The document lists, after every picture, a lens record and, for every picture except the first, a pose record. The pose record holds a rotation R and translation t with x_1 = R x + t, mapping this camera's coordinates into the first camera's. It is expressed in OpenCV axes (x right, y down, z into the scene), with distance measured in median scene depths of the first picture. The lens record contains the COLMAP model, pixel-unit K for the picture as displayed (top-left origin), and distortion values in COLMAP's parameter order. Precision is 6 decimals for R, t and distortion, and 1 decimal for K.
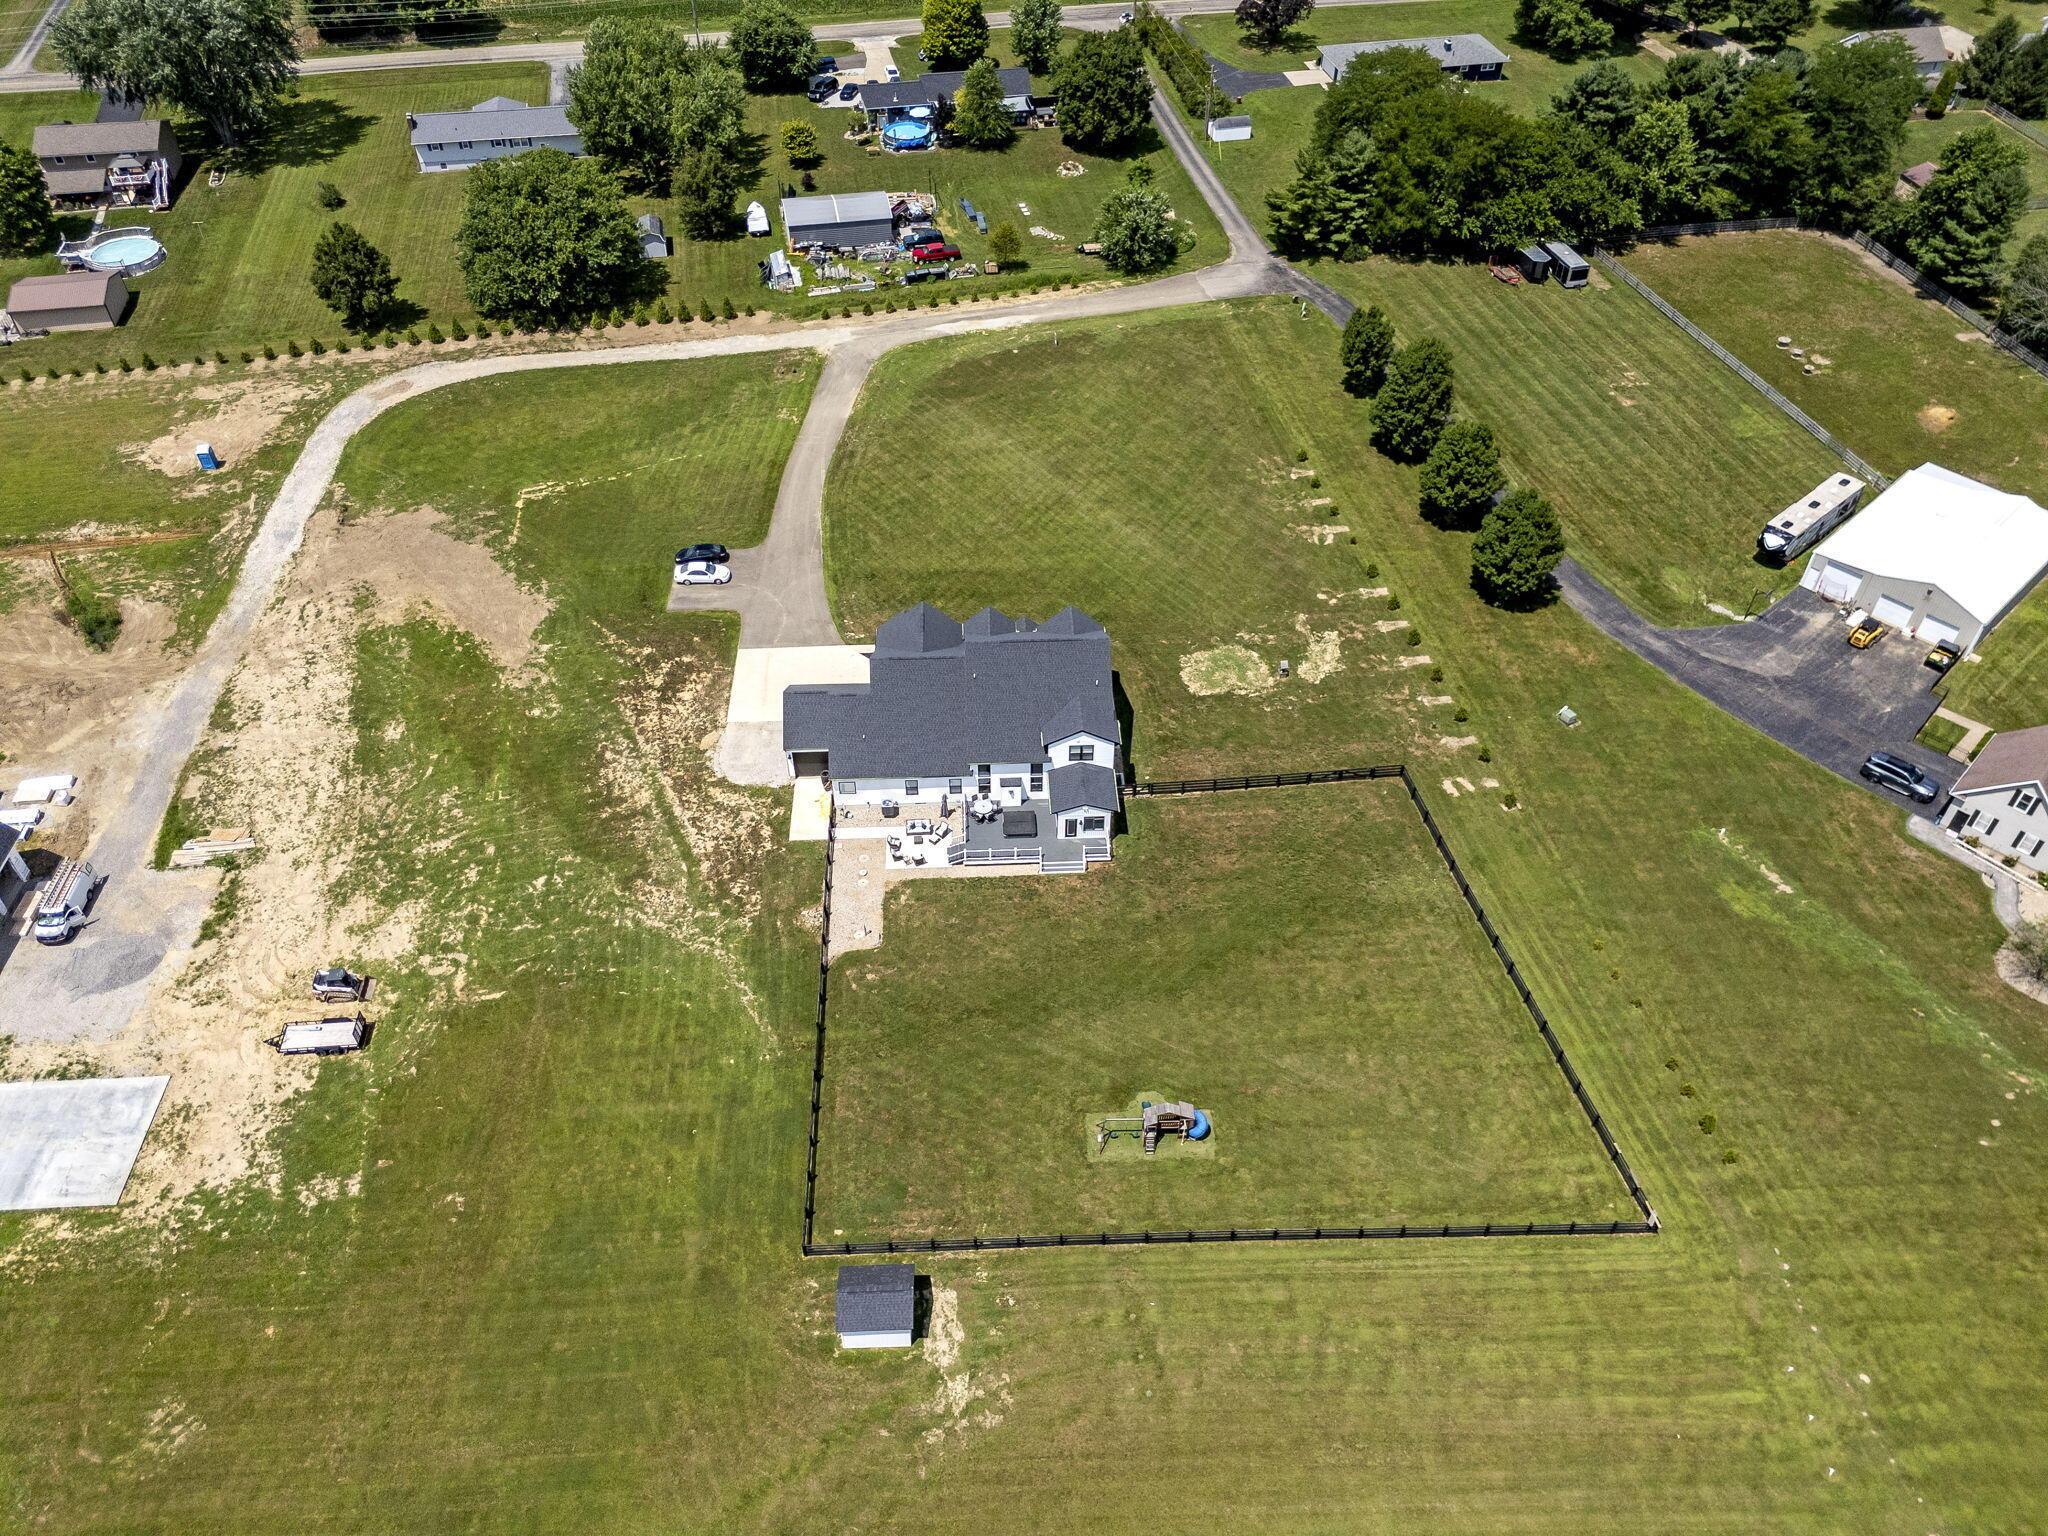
lens RADIAL K [[1518.6, 0, 1020.6], [0, 1518.6, 779.2], [0, 0, 1]] dist [0.071142, -0.068467]
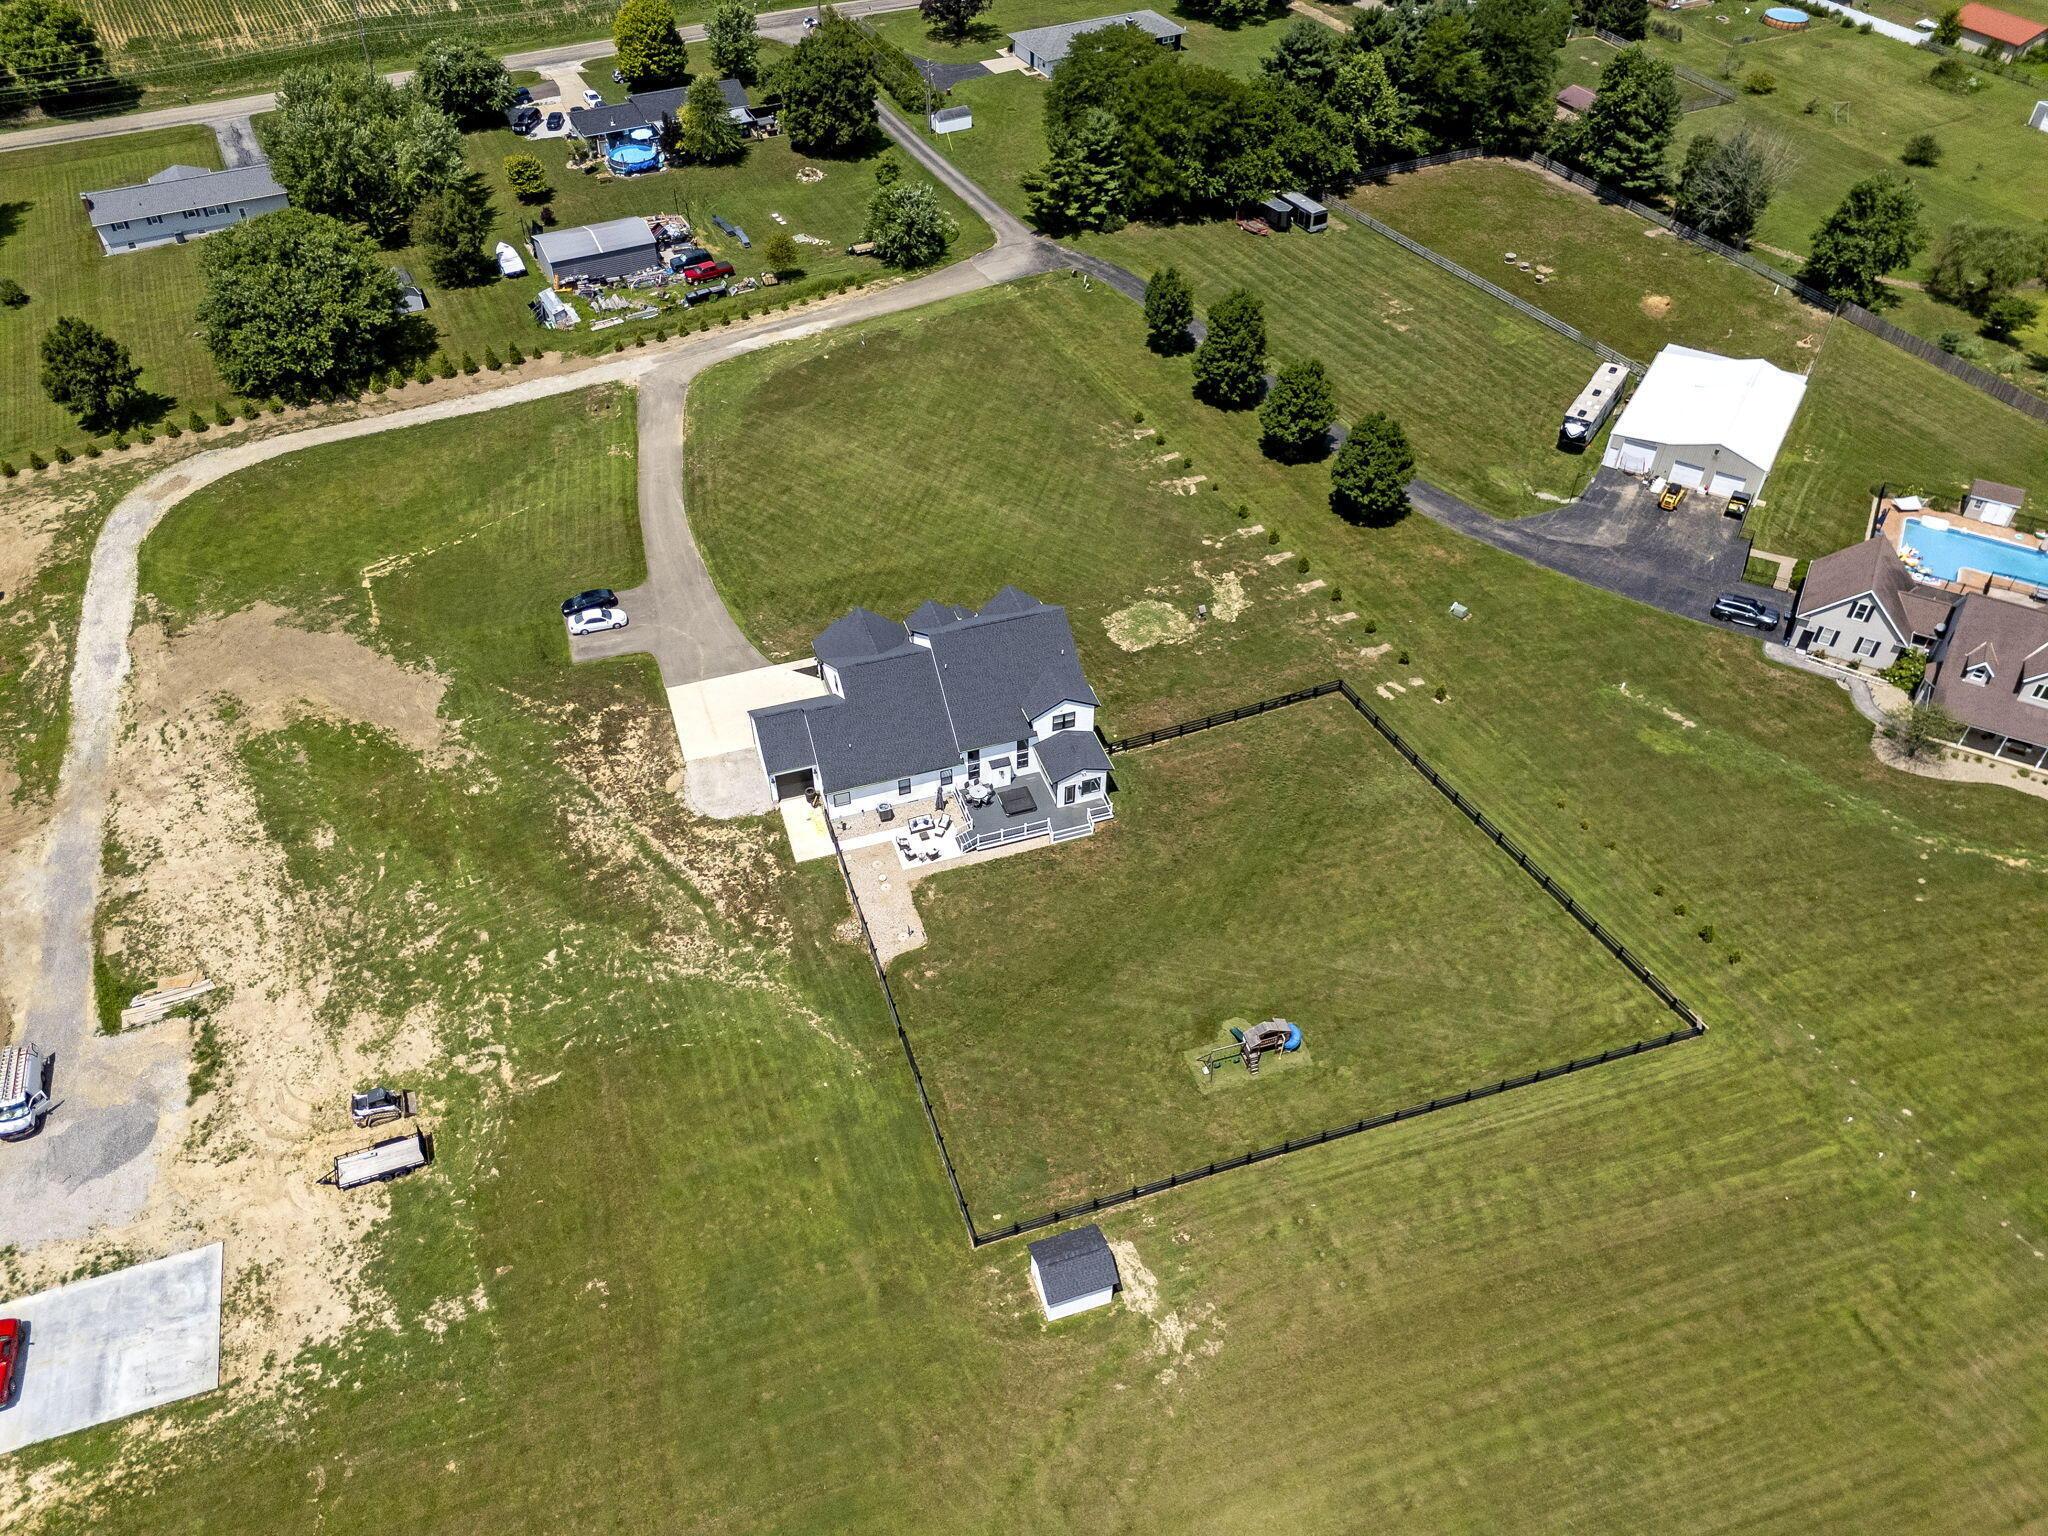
lens RADIAL K [[1518.6, 0, 1026.4], [0, 1518.6, 779.1], [0, 0, 1]] dist [0.071142, -0.068467]
pose [[0.959830, -0.190615, 0.205892, -0.179811], [0.191384, 0.981379, 0.016366, -0.000513], [-0.205178, 0.023696, 0.978438, 0.001078]]
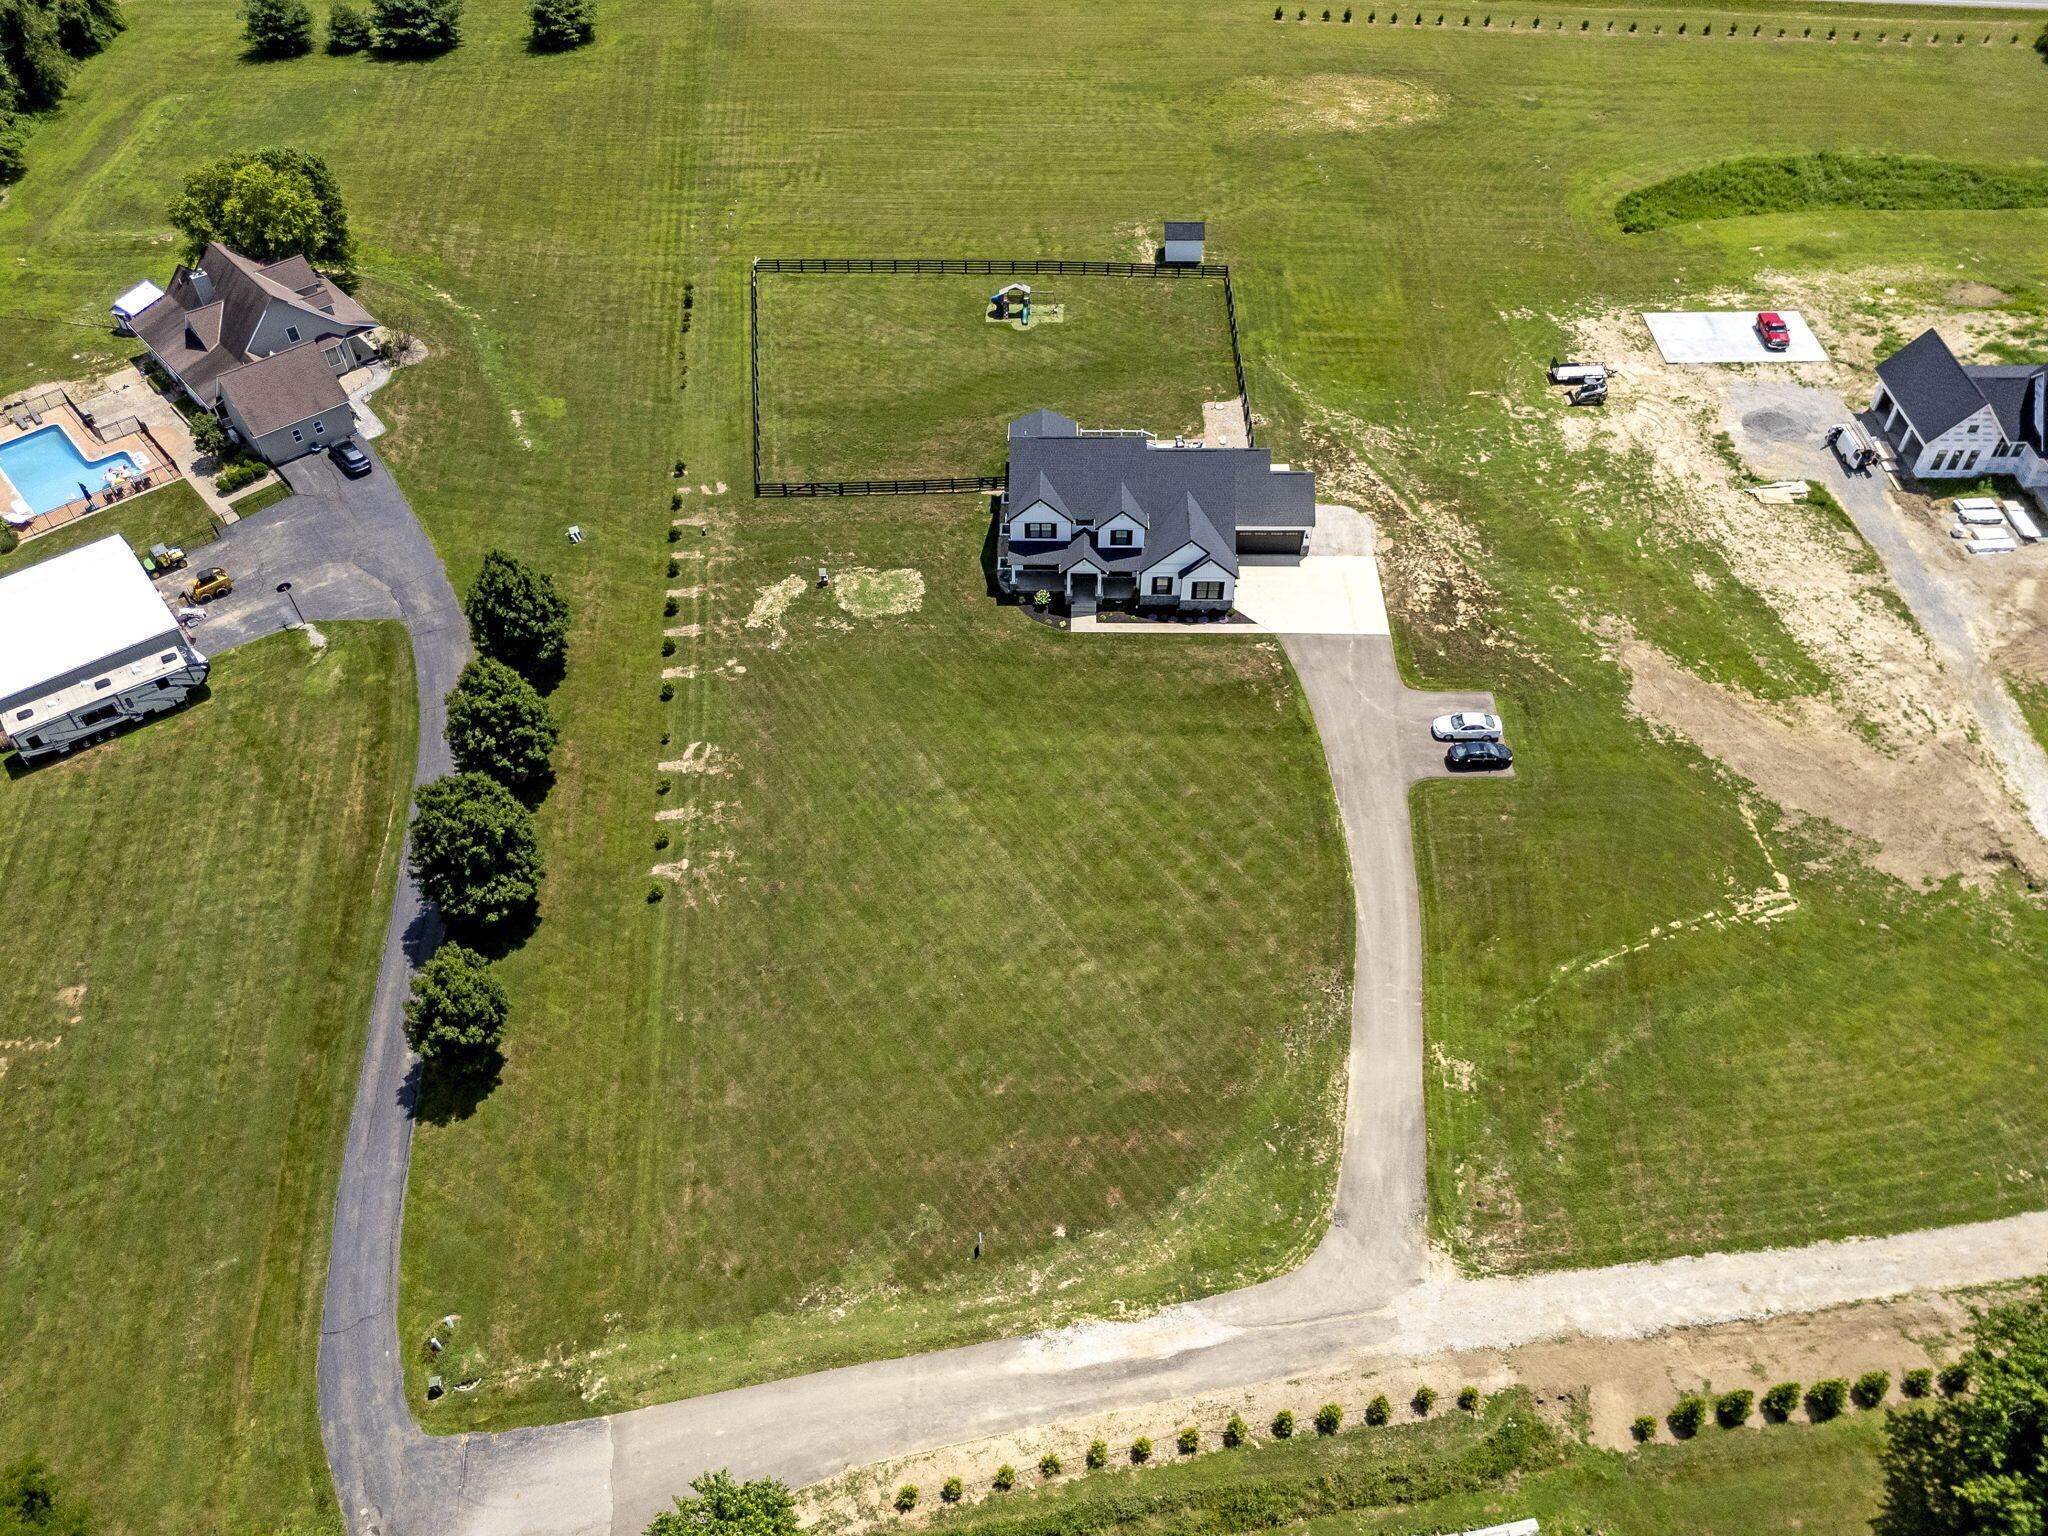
lens RADIAL K [[1518.6, 0, 1025.4], [0, 1518.6, 776.7], [0, 0, 1]] dist [0.071142, -0.068467]
pose [[-0.997765, -0.041602, 0.052284, -0.015889], [0.052237, 0.002206, 0.998632, -1.048839], [-0.041661, 0.999132, -0.000028, 1.118564]]
